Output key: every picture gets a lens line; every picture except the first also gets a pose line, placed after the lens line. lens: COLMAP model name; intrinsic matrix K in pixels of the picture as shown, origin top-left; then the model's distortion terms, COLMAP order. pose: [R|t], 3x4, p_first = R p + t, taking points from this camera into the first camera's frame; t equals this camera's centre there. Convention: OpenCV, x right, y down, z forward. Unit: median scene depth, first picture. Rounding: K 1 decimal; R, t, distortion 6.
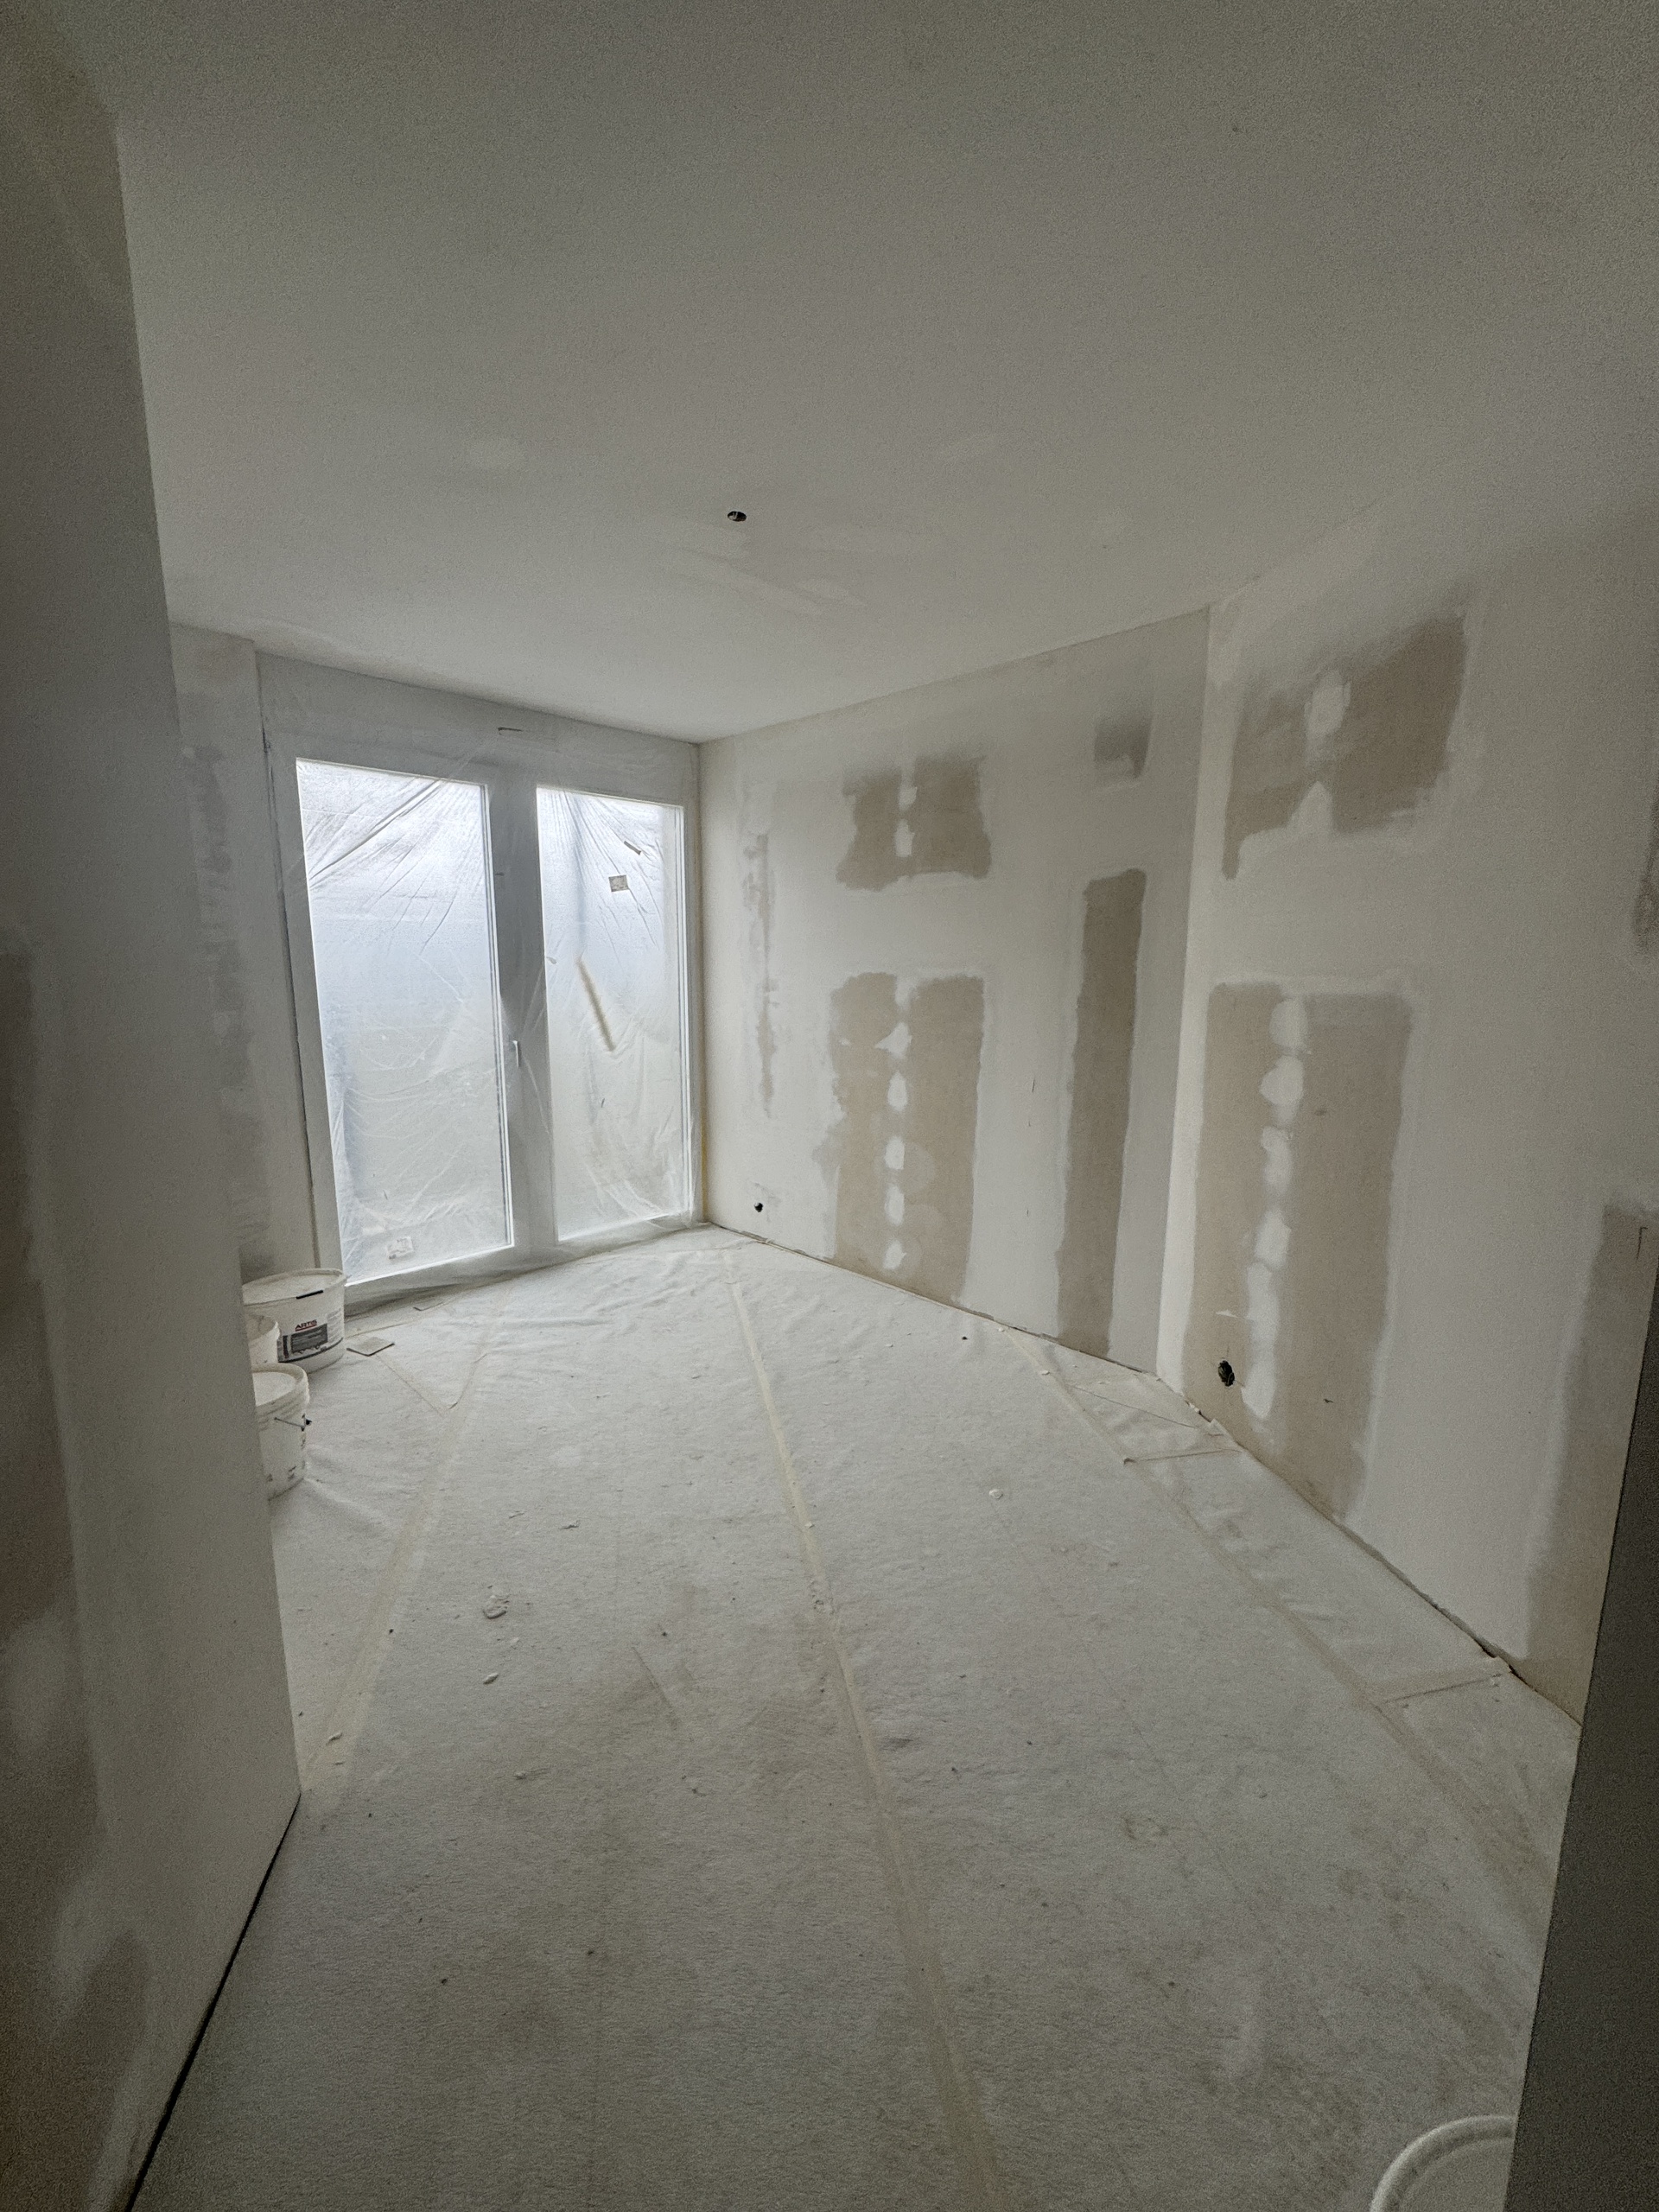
lens RADIAL K [[883.4, 0, 830.3], [0, 883.4, 1102.9], [0, 0, 1]] dist [-0.003449, 0.000914]
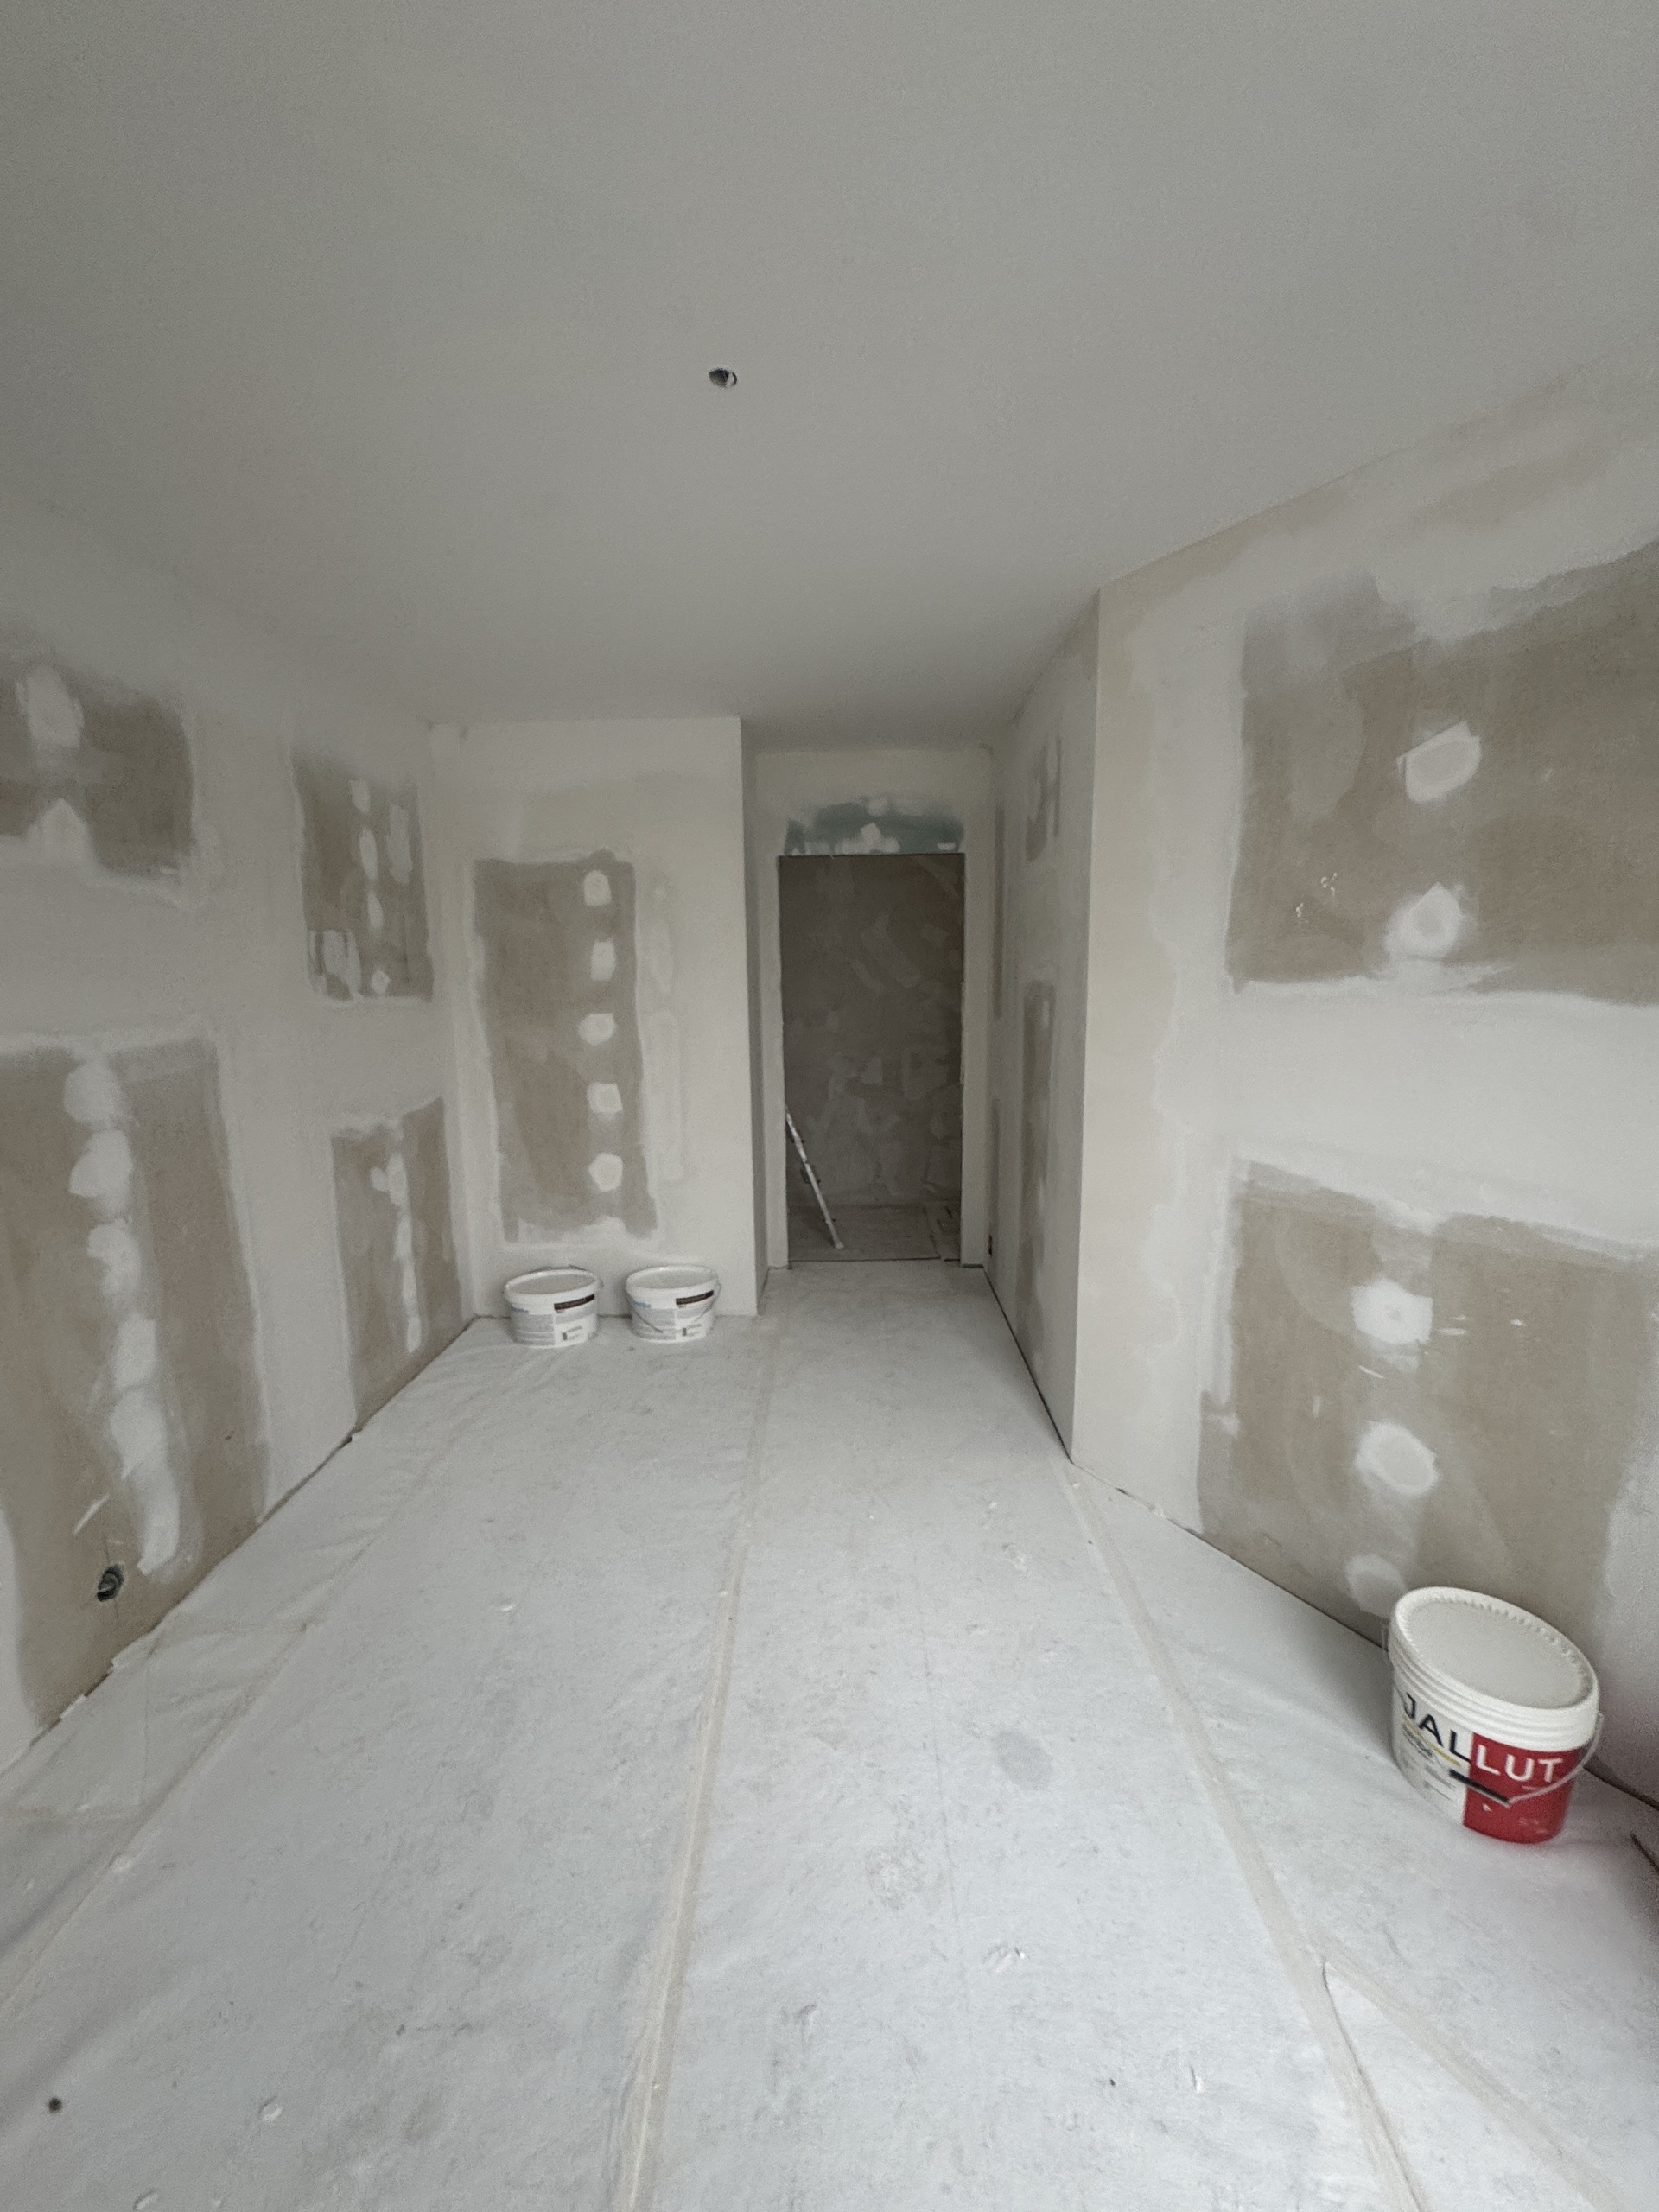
lens RADIAL K [[883.4, 0, 828.2], [0, 883.4, 1103.5], [0, 0, 1]] dist [-0.003449, 0.000914]
pose [[-0.976704, -0.023142, 0.213339, -0.213348], [0.045617, 0.949055, 0.311790, -0.208078], [-0.209686, 0.314259, -0.925891, 1.111400]]
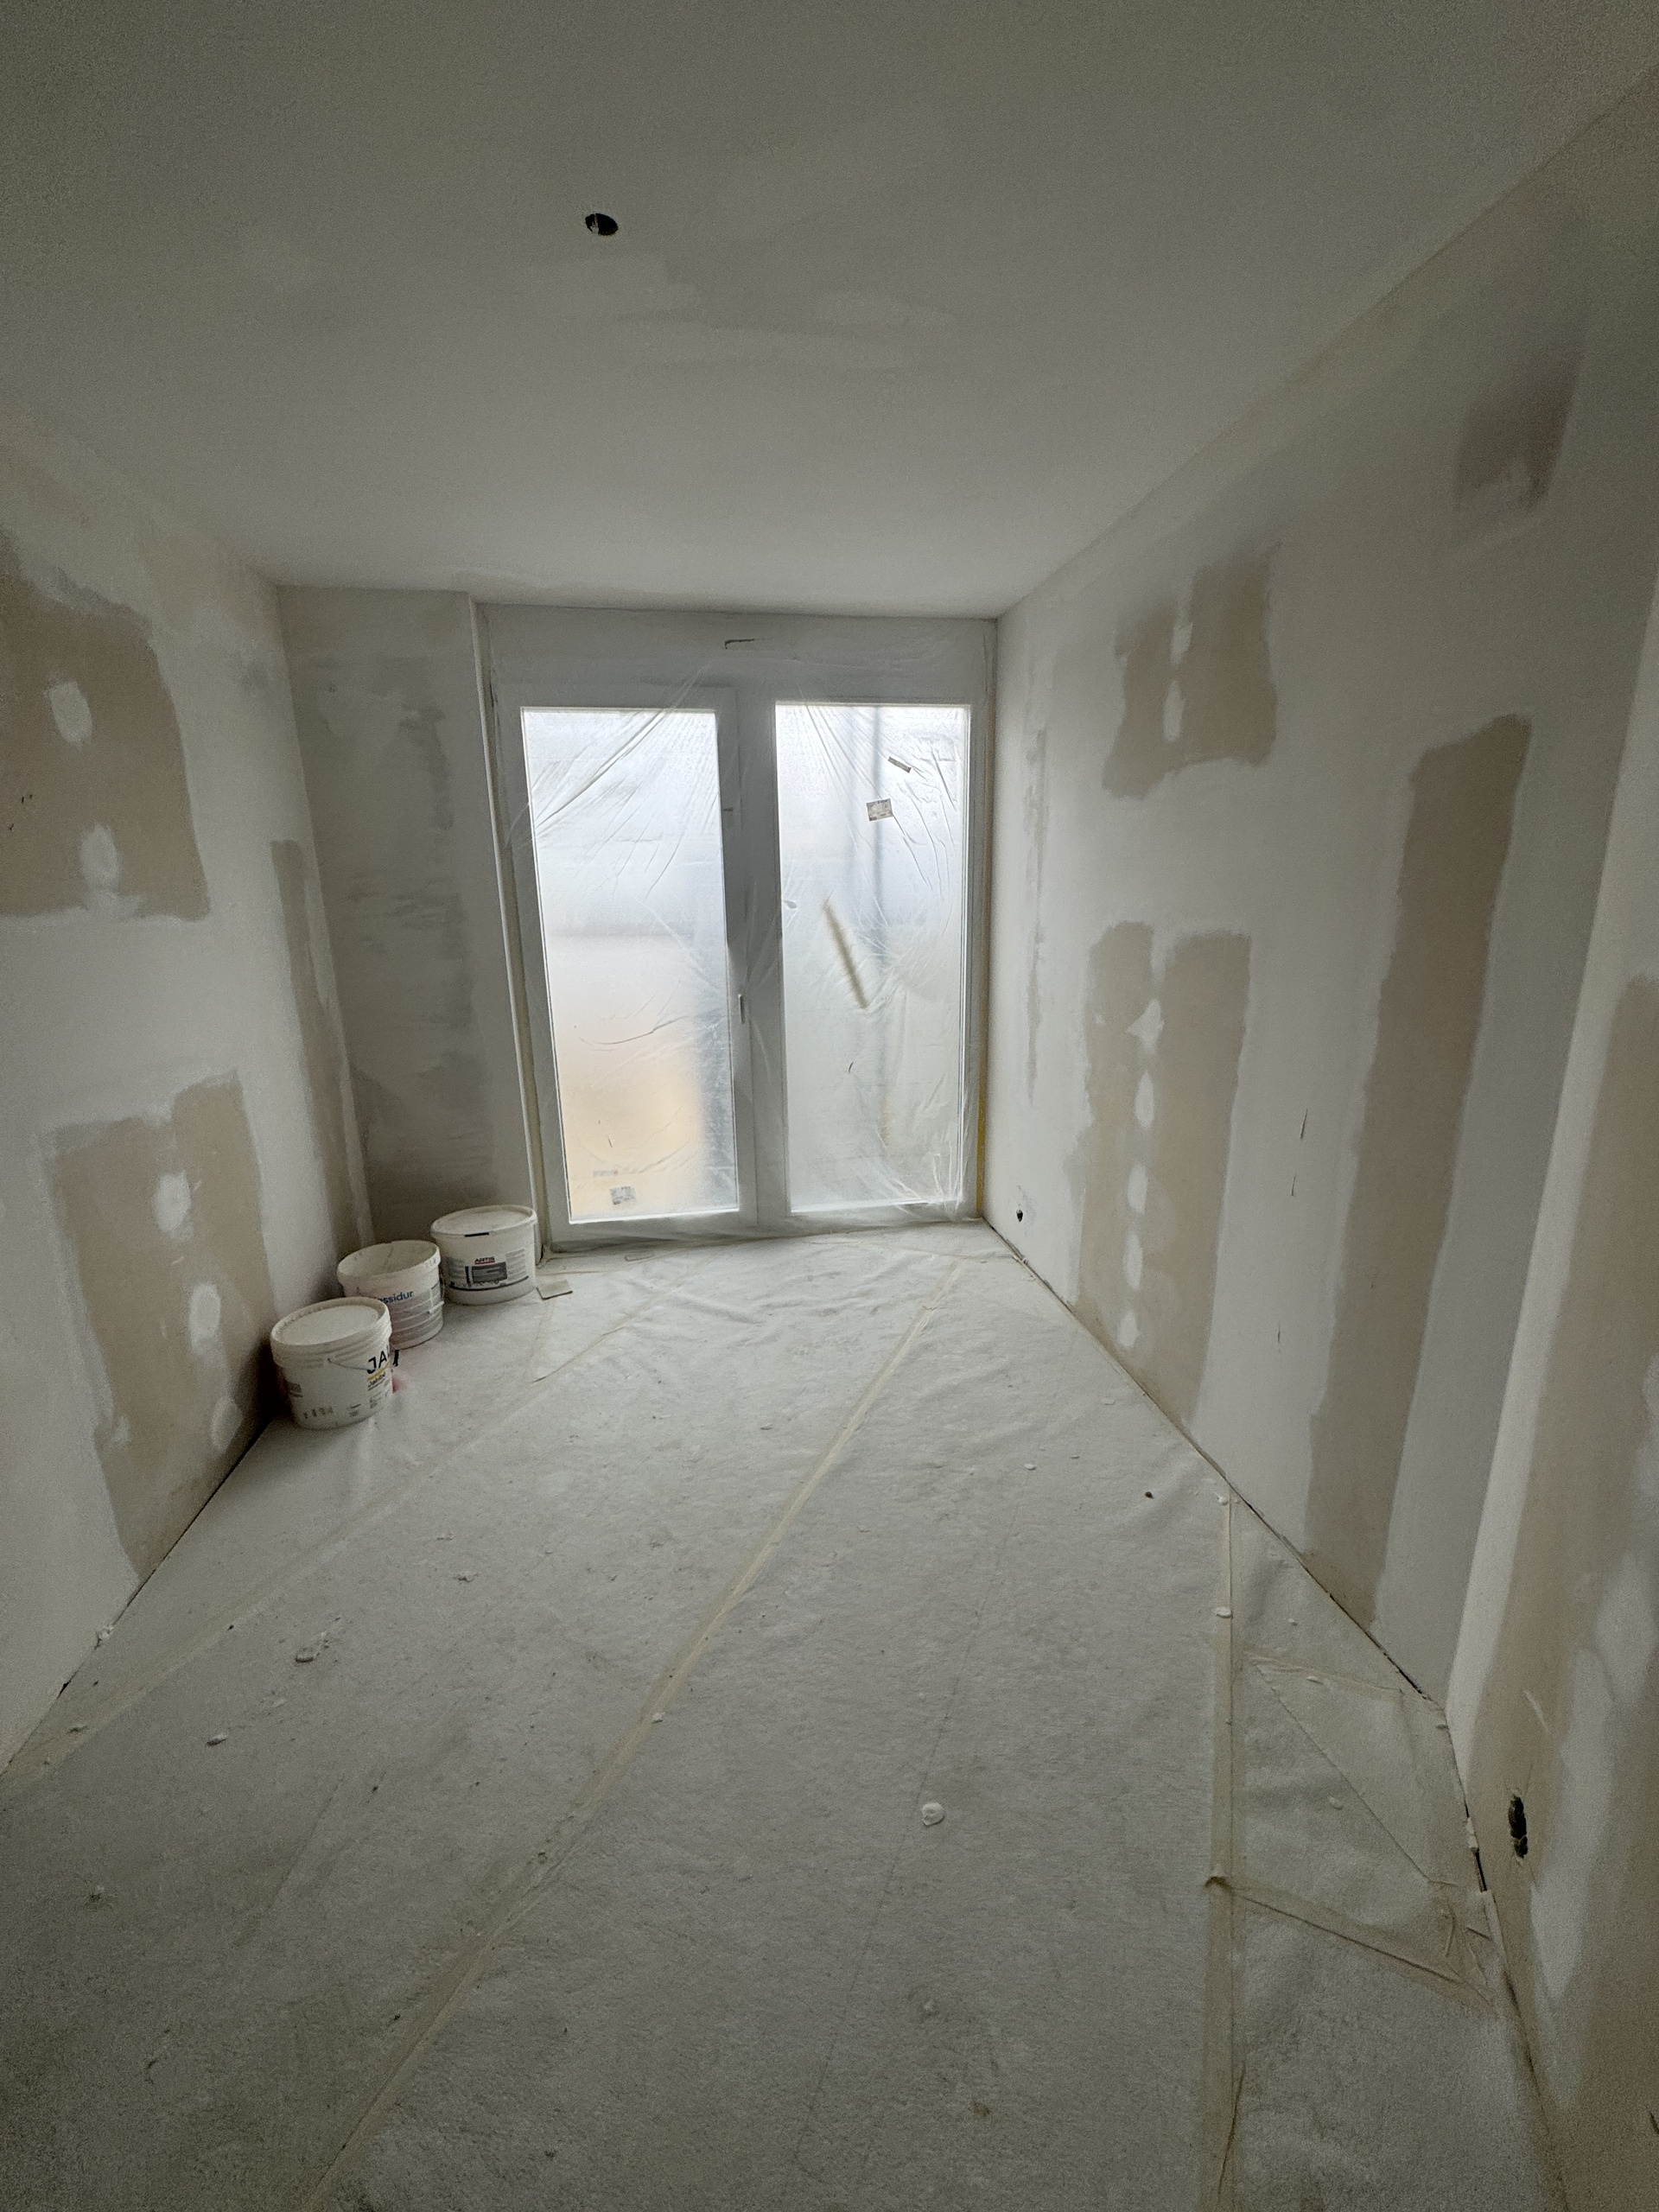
lens RADIAL K [[883.4, 0, 830.5], [0, 883.4, 1103.3], [0, 0, 1]] dist [-0.003449, 0.000914]
pose [[0.814337, 0.121405, -0.567552, 0.288288], [-0.074381, 0.991644, 0.105399, -0.069773], [0.575606, -0.043615, 0.816563, 0.337015]]
